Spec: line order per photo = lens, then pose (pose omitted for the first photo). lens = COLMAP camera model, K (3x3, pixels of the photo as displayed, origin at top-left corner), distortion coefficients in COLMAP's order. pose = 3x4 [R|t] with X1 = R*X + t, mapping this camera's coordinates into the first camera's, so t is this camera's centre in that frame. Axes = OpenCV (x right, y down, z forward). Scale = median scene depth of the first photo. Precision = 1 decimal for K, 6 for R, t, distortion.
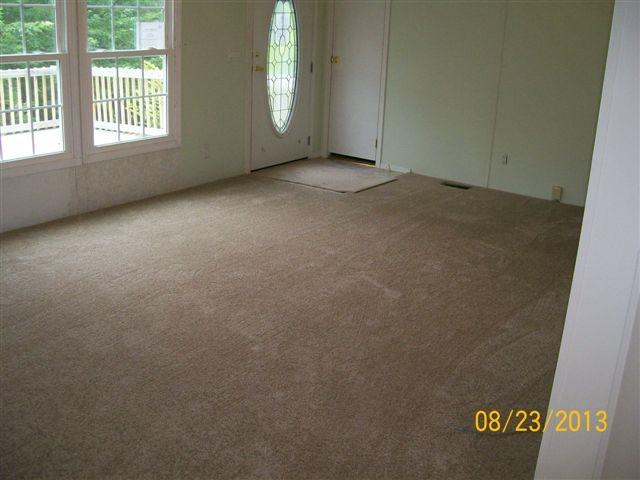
lens RADIAL K [[726.4, 0, 320.2], [0, 726.4, 236.6], [0, 0, 1]] dist [-0.127500, 0.045833]
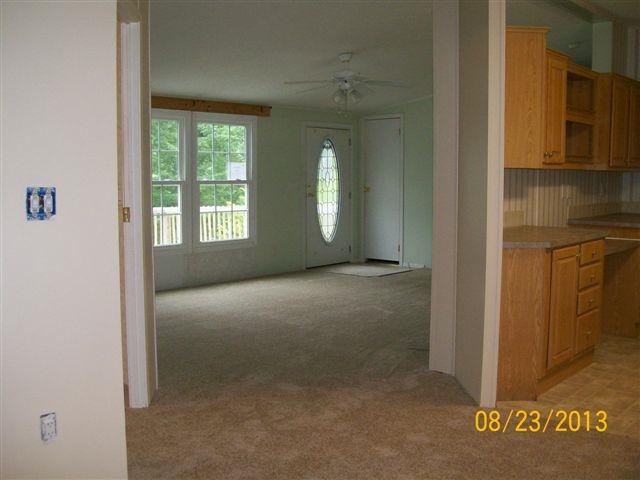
lens RADIAL K [[726.4, 0, 320.2], [0, 726.4, 236.6], [0, 0, 1]] dist [-0.127500, 0.045833]
pose [[0.995135, -0.034752, -0.092189, 0.061132], [0.012953, 0.973751, -0.227249, 0.169222], [0.097666, 0.224949, 0.969463, -0.361777]]
